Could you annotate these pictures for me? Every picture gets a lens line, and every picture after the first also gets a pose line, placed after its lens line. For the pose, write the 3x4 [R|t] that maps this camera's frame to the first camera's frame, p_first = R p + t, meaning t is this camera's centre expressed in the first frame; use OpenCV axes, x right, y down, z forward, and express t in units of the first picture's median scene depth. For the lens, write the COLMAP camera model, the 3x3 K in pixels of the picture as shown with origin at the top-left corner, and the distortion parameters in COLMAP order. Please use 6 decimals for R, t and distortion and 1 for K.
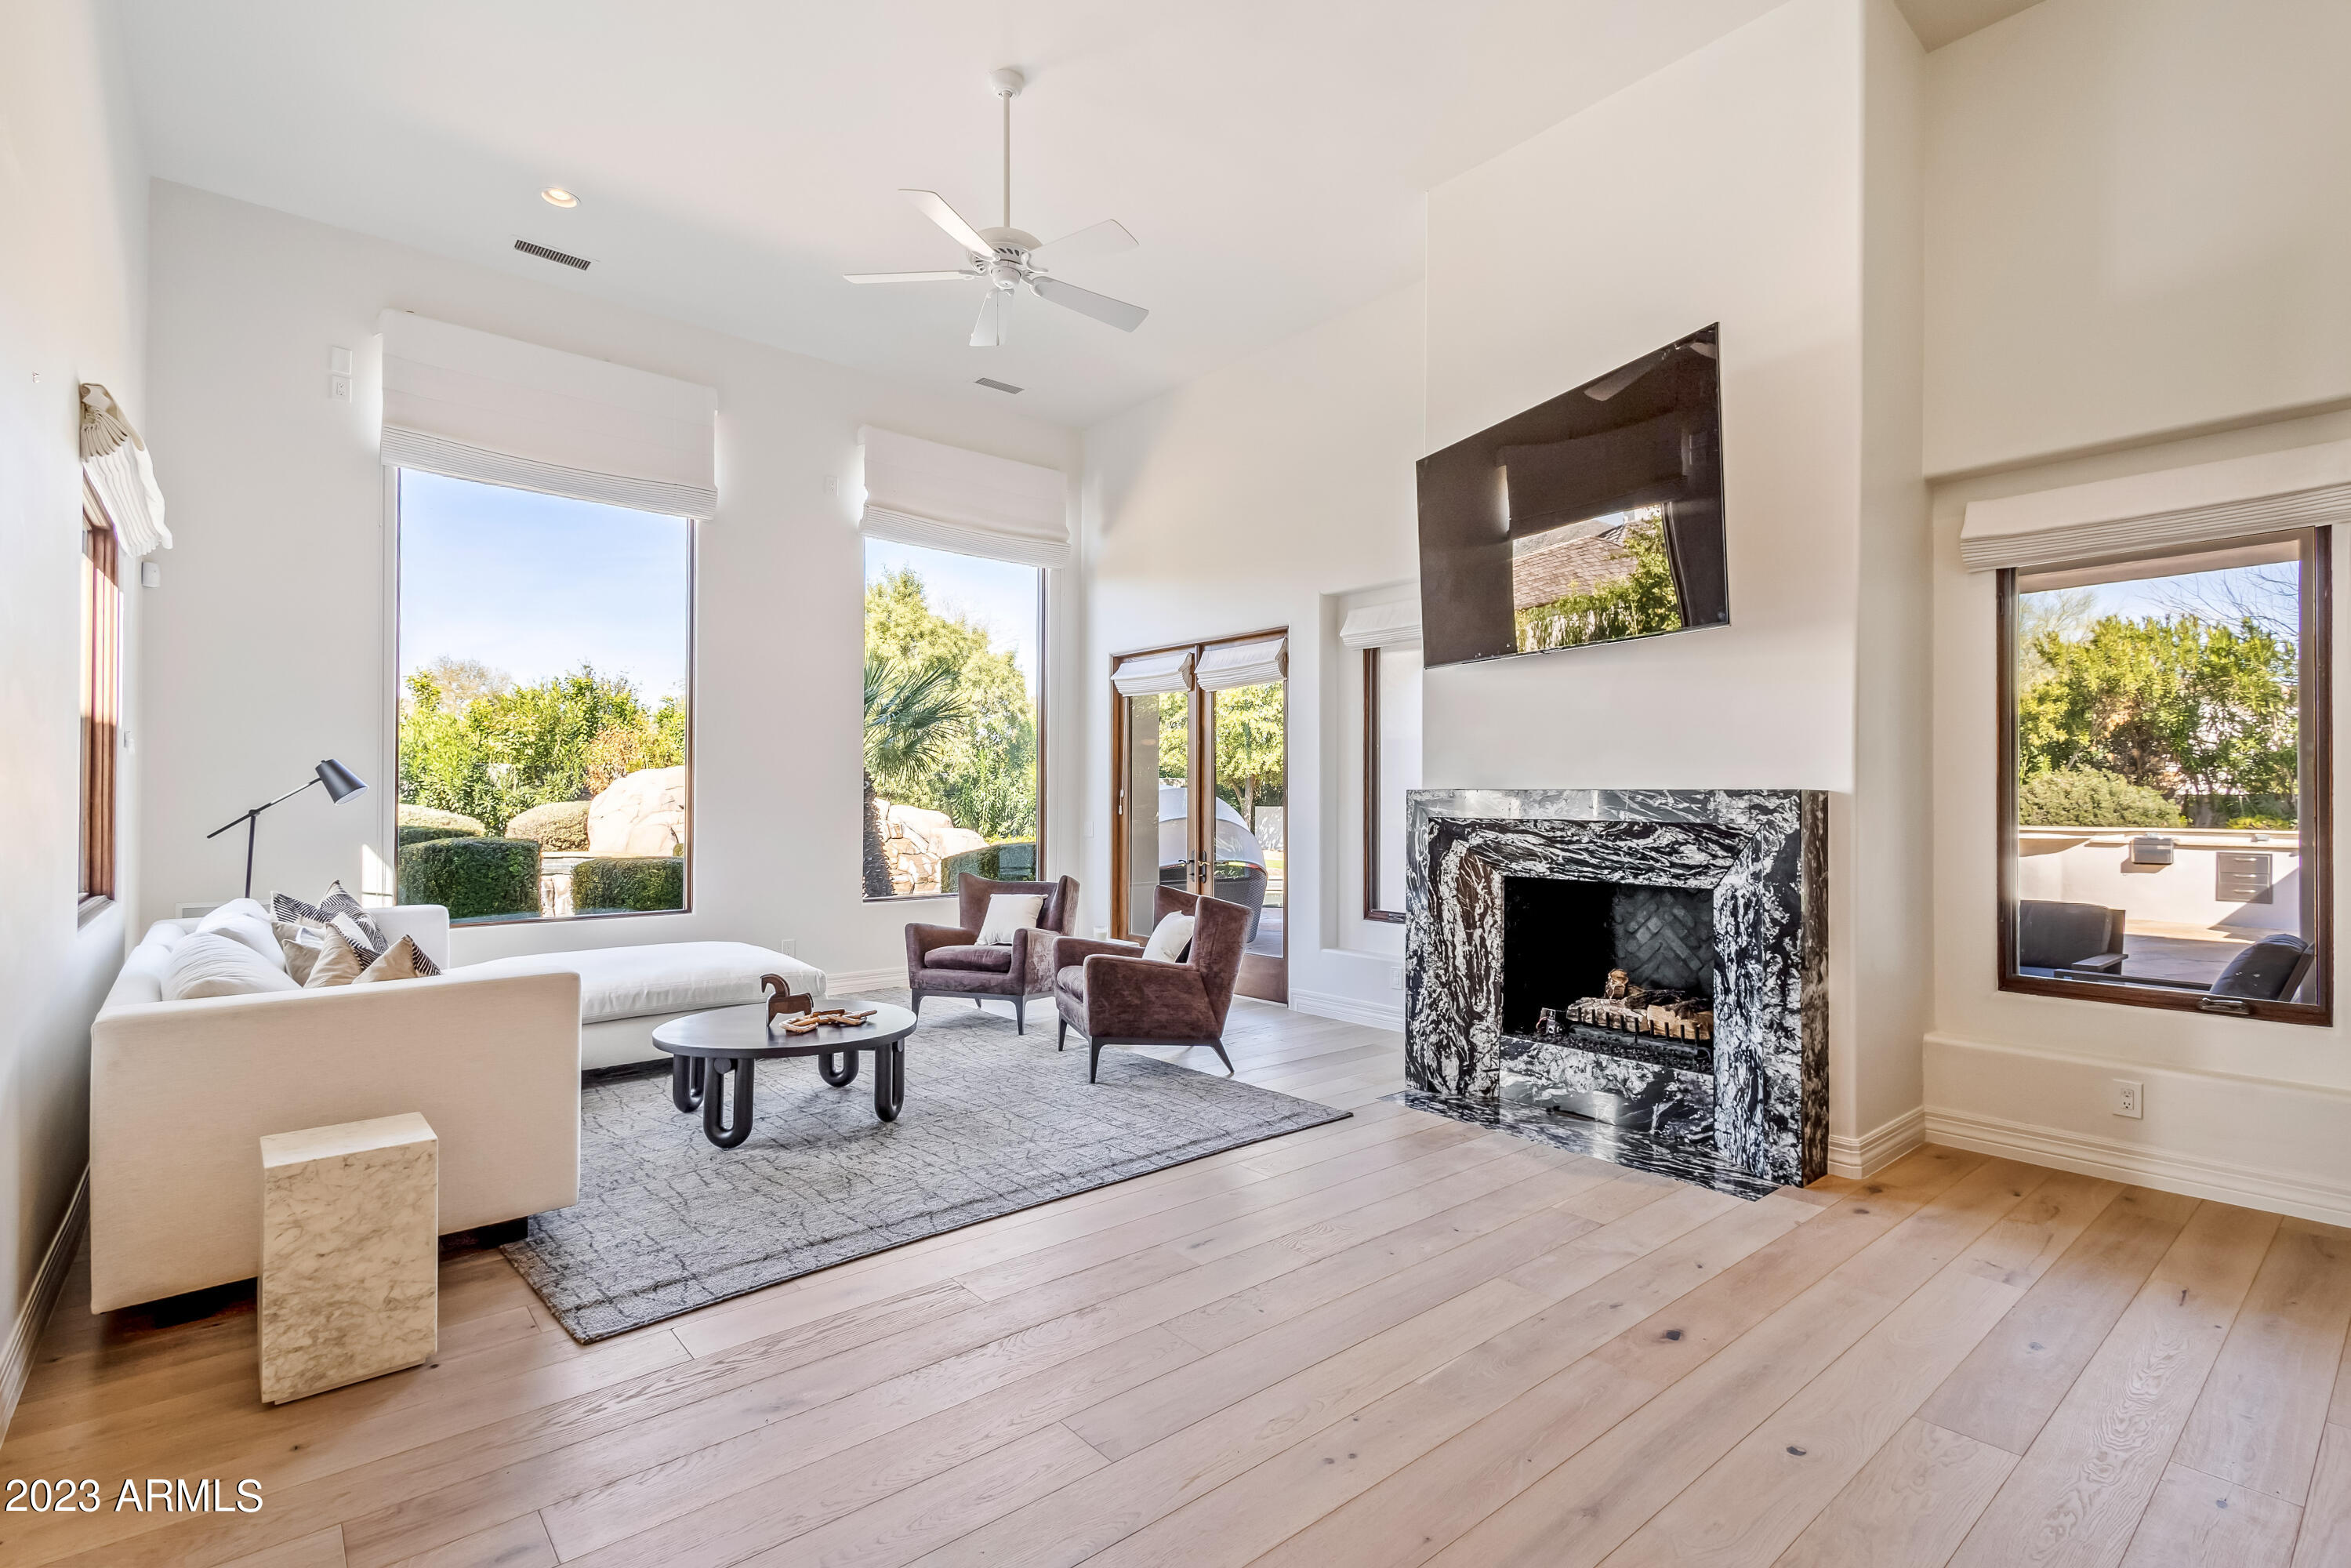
lens RADIAL K [[1092.5, 0, 1183.6], [0, 1092.5, 791.3], [0, 0, 1]] dist [0.010181, 0.000354]
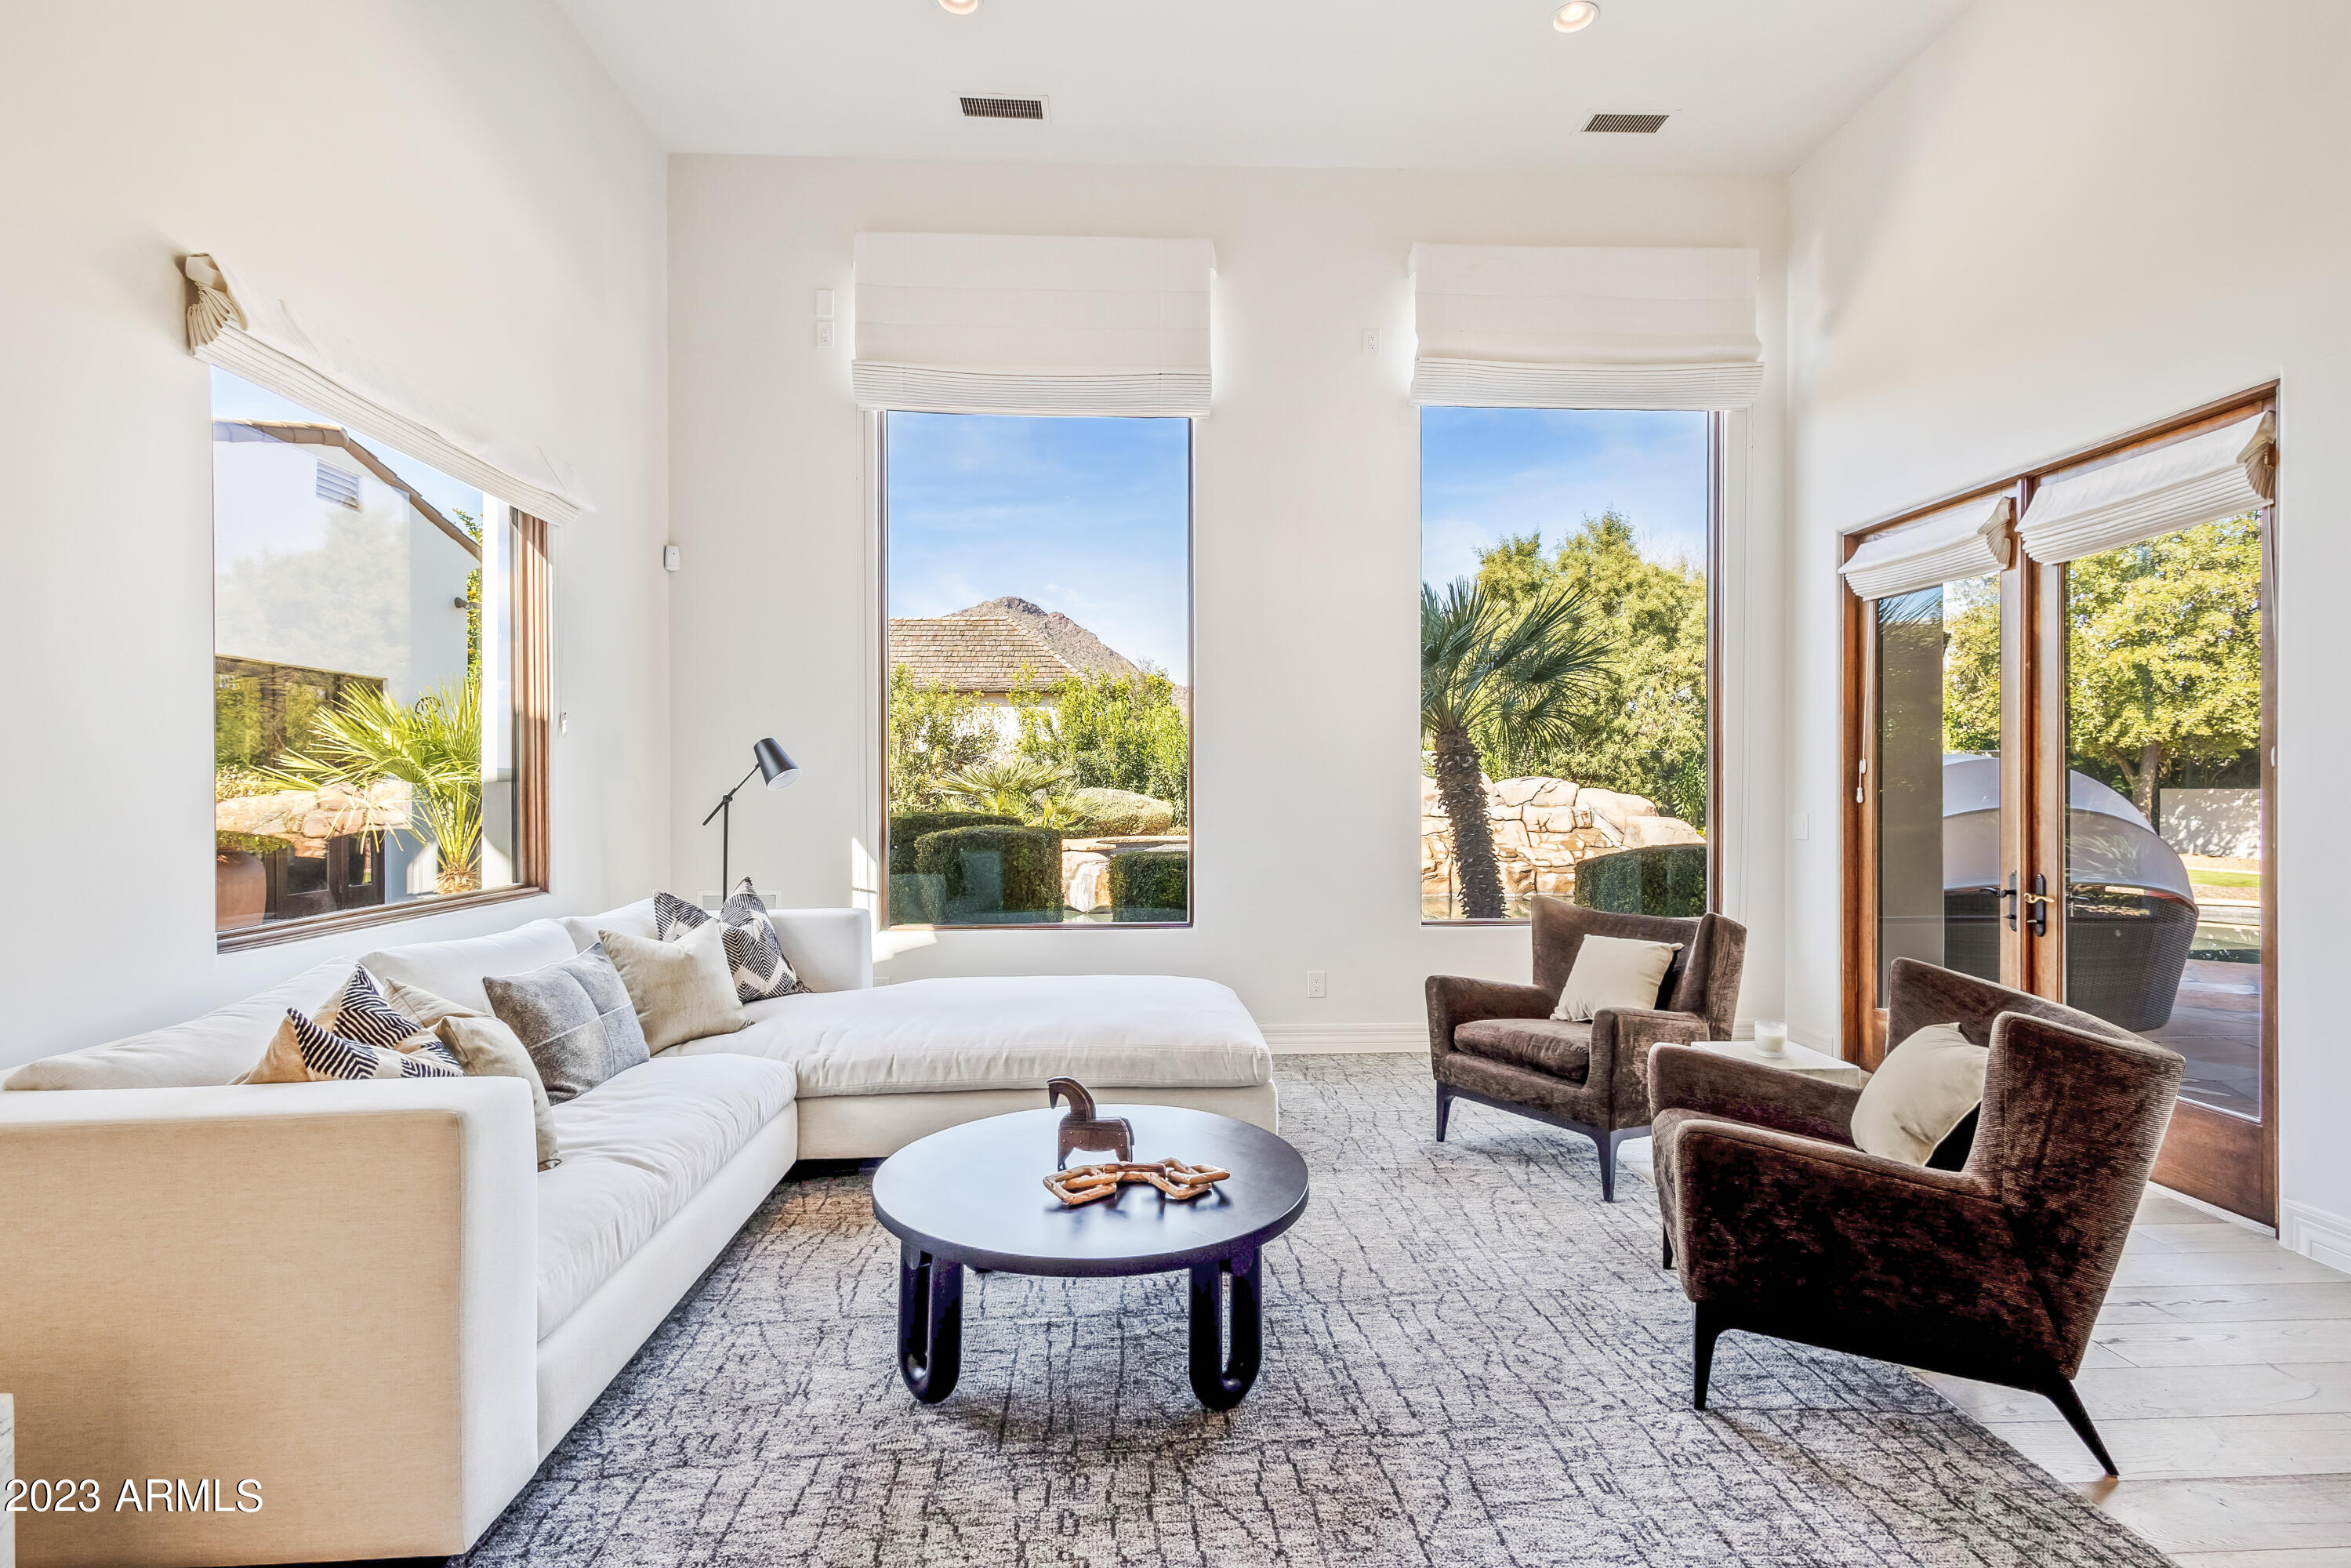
lens RADIAL K [[1092.5, 0, 1174.5], [0, 1092.5, 790.8], [0, 0, 1]] dist [0.010181, 0.000354]
pose [[0.788218, -0.002650, -0.615391, 0.020027], [0.011734, 0.999874, 0.010724, 0.005782], [0.615285, -0.015674, 0.788149, 0.415113]]
